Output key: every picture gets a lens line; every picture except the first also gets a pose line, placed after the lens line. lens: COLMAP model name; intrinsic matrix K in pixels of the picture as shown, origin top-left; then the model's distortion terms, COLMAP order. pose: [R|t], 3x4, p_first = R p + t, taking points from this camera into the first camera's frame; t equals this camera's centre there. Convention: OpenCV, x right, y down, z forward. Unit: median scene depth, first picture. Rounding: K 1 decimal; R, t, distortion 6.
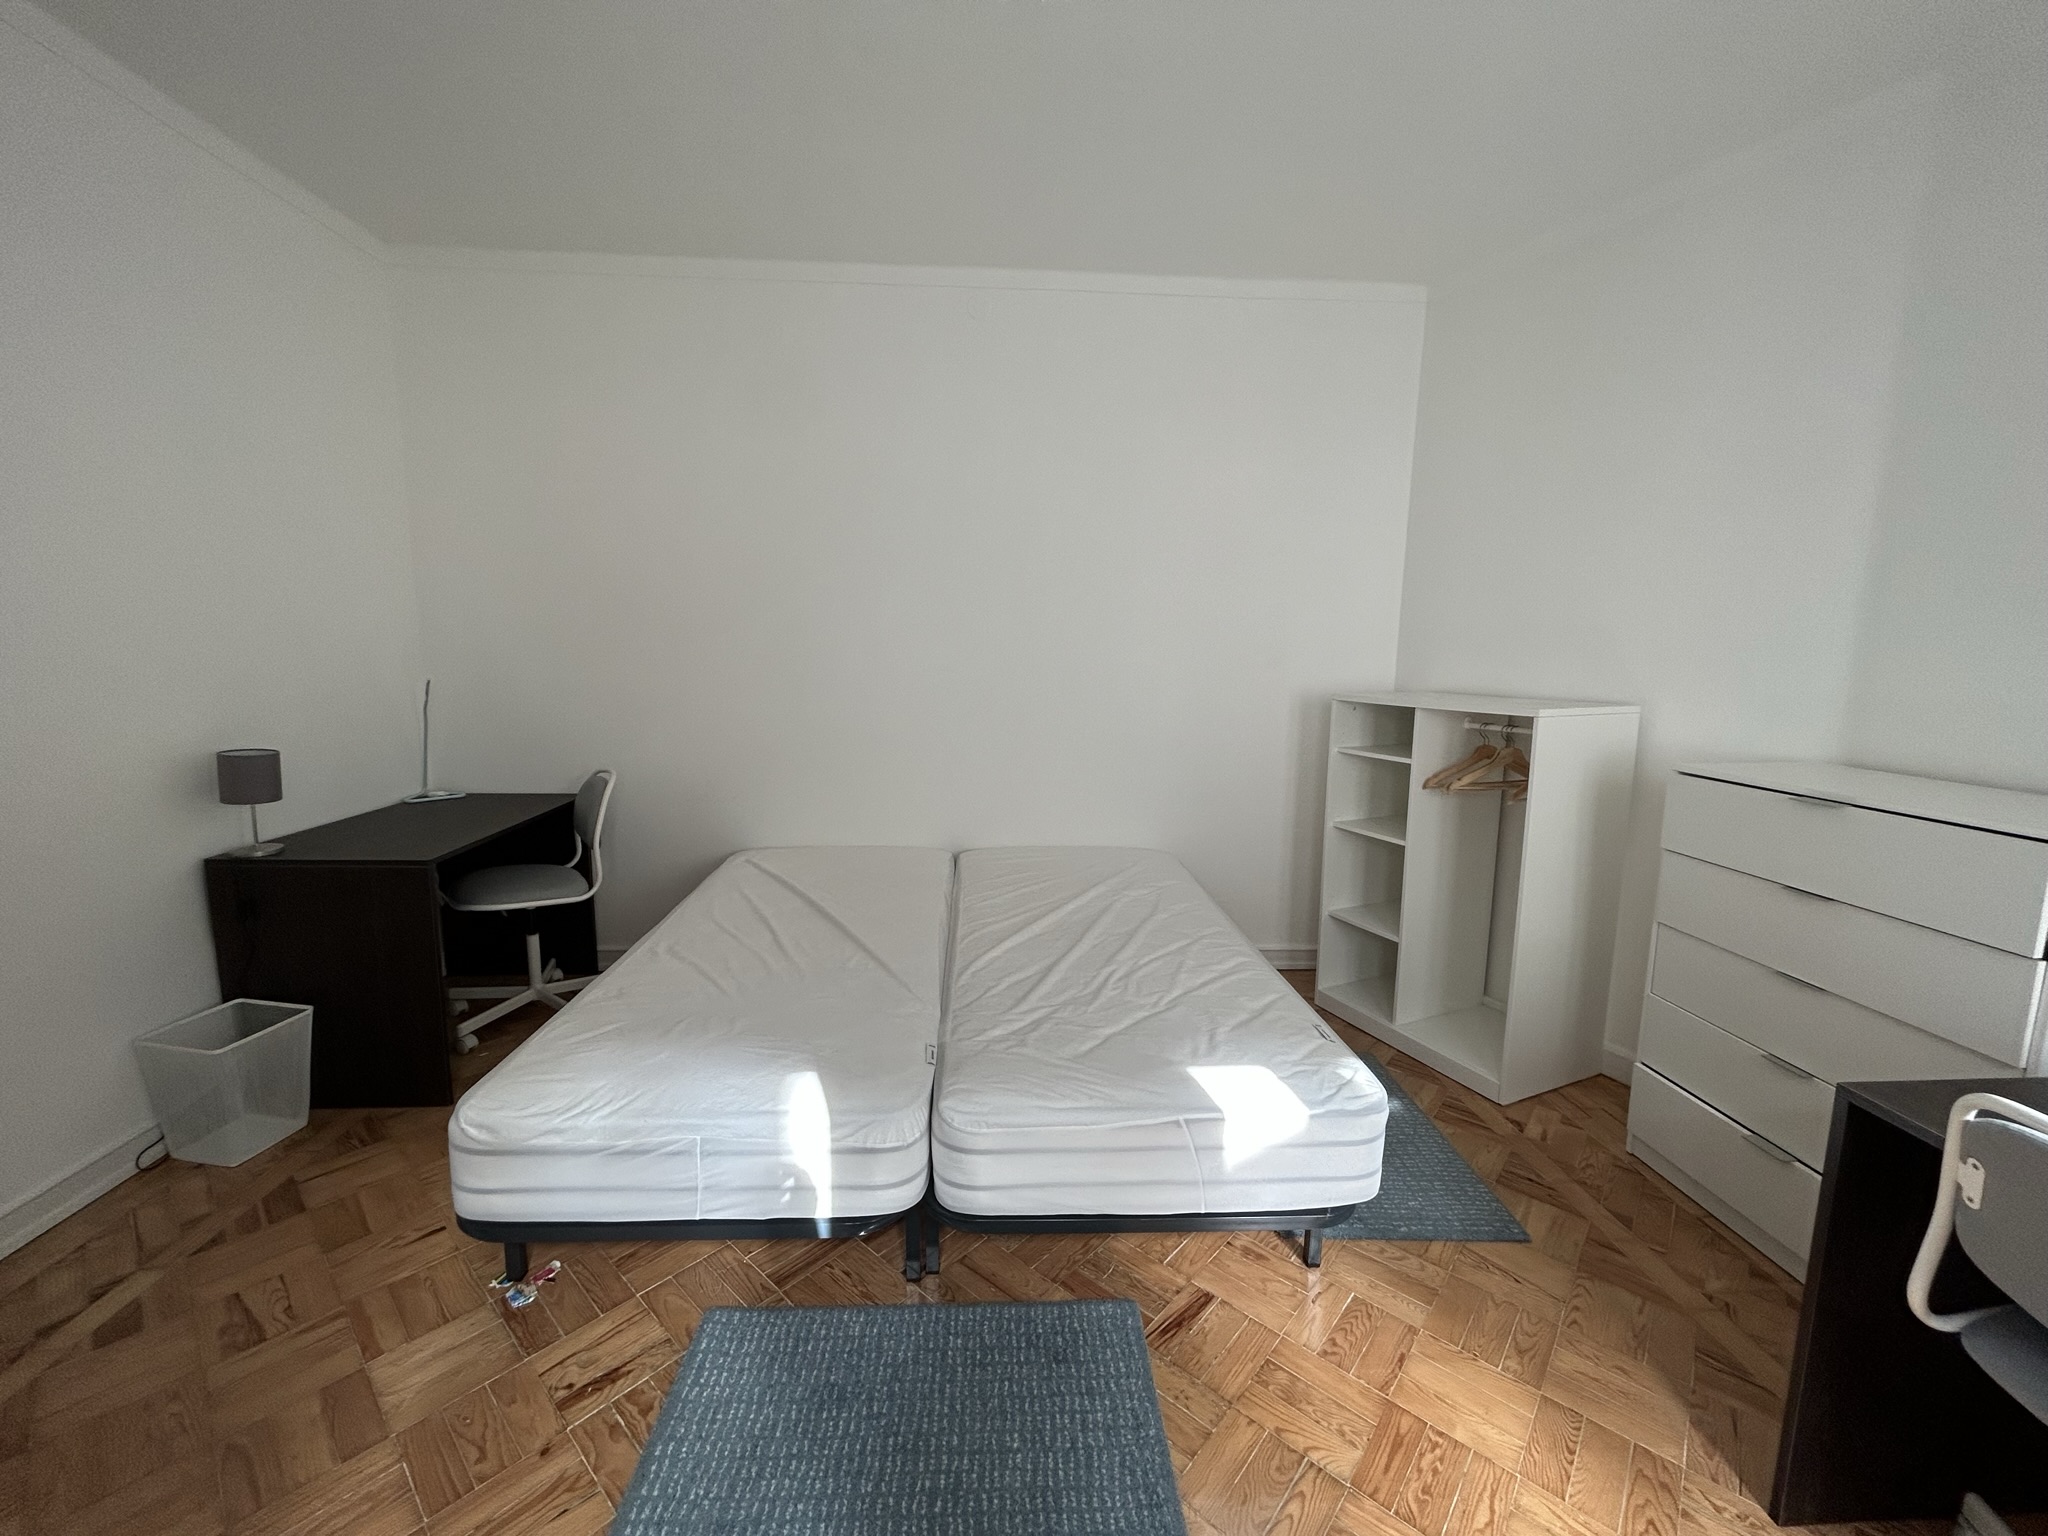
lens RADIAL K [[815.3, 0, 1027.7], [0, 815.3, 768.8], [0, 0, 1]] dist [-0.001101, 0.000499]
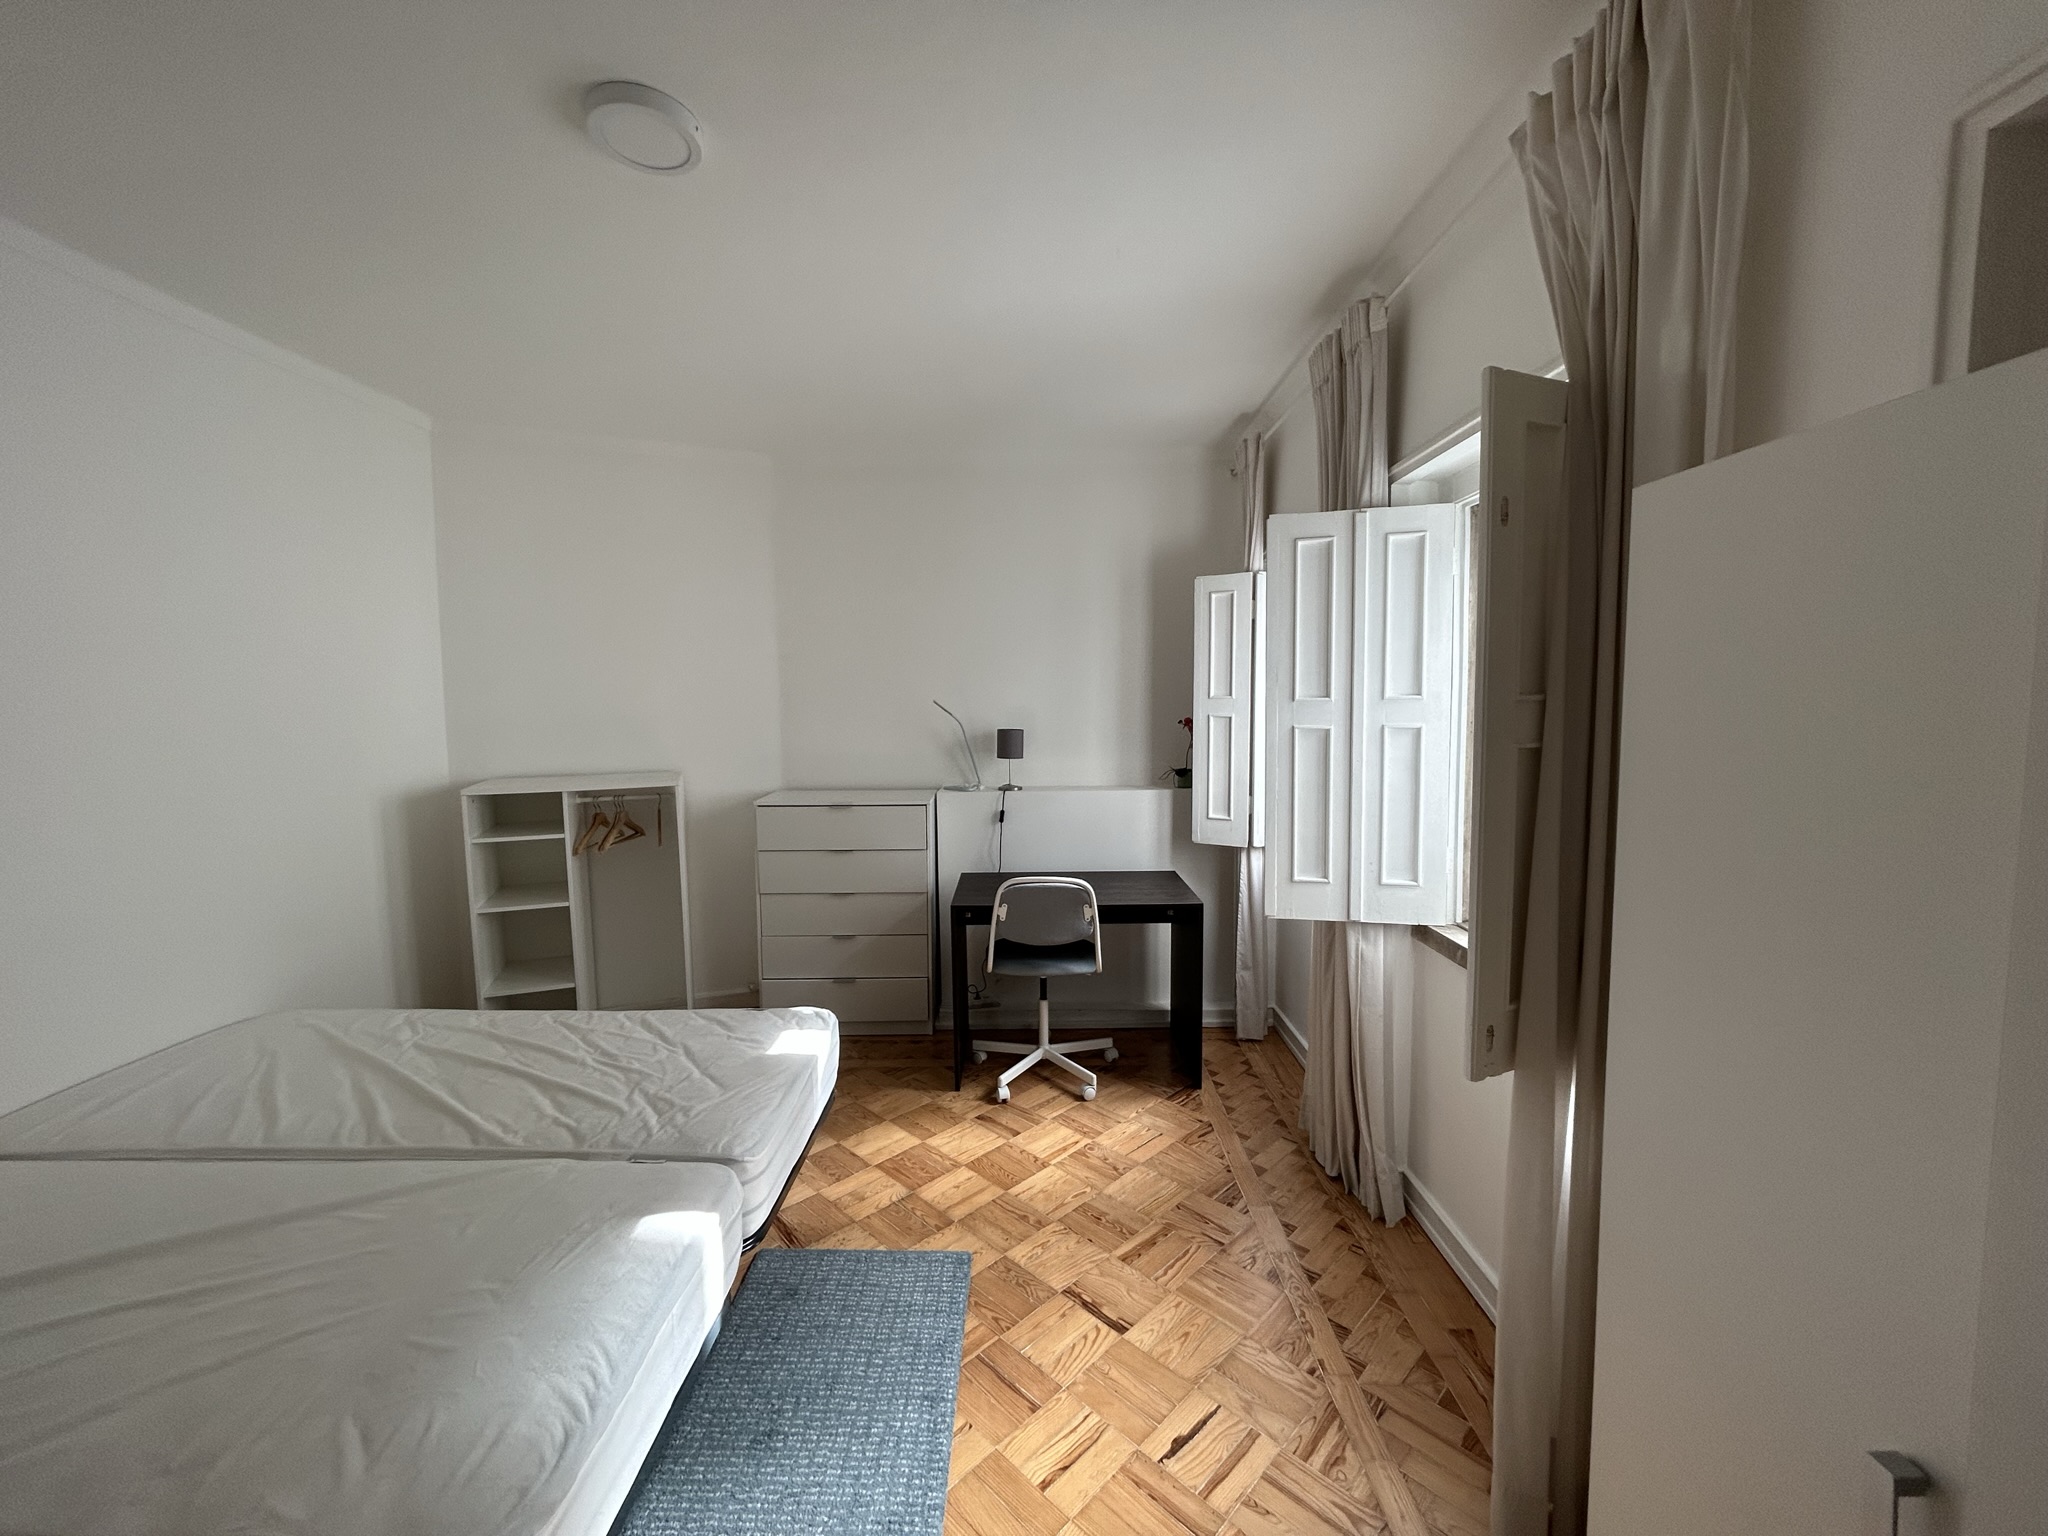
lens RADIAL K [[815.3, 0, 1027.9], [0, 815.3, 758.3], [0, 0, 1]] dist [-0.001101, 0.000499]
pose [[0.056778, -0.086584, 0.994625, -1.034925], [0.159487, 0.984226, 0.076574, -0.159664], [-0.985566, 0.154282, 0.069691, 0.335406]]
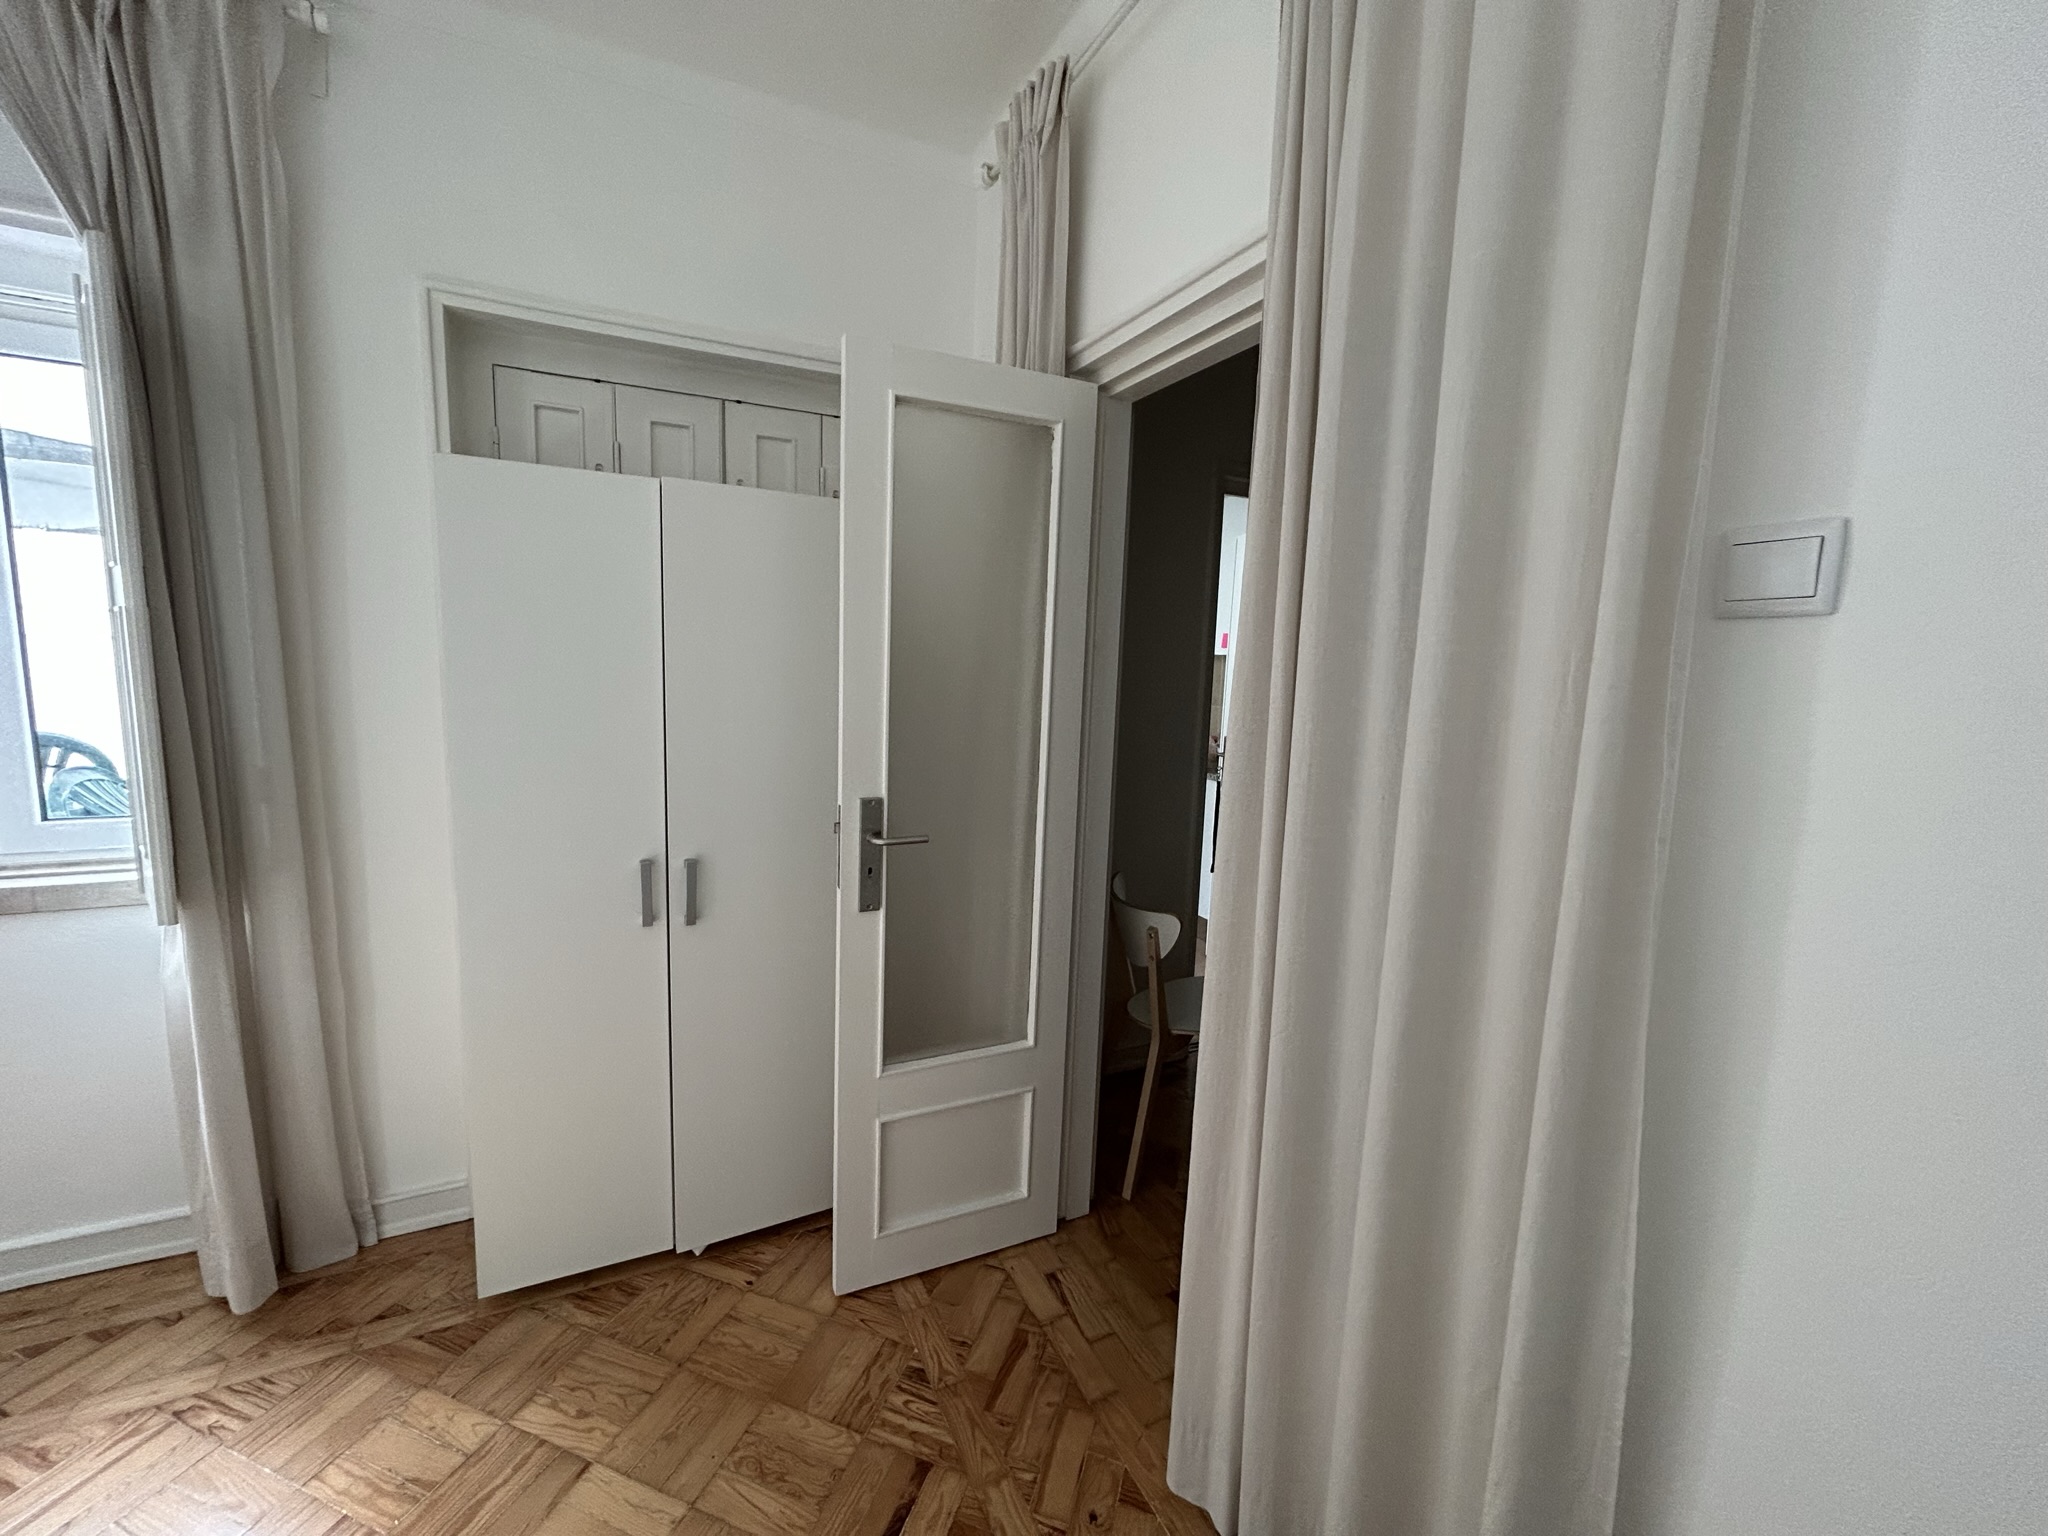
lens RADIAL K [[815.3, 0, 1011.7], [0, 815.3, 761.7], [0, 0, 1]] dist [-0.001101, 0.000499]
pose [[-0.920580, -0.009037, -0.390448, -0.721216], [-0.114498, 0.962049, 0.247692, -0.196972], [0.373392, 0.272726, -0.886679, 1.032654]]
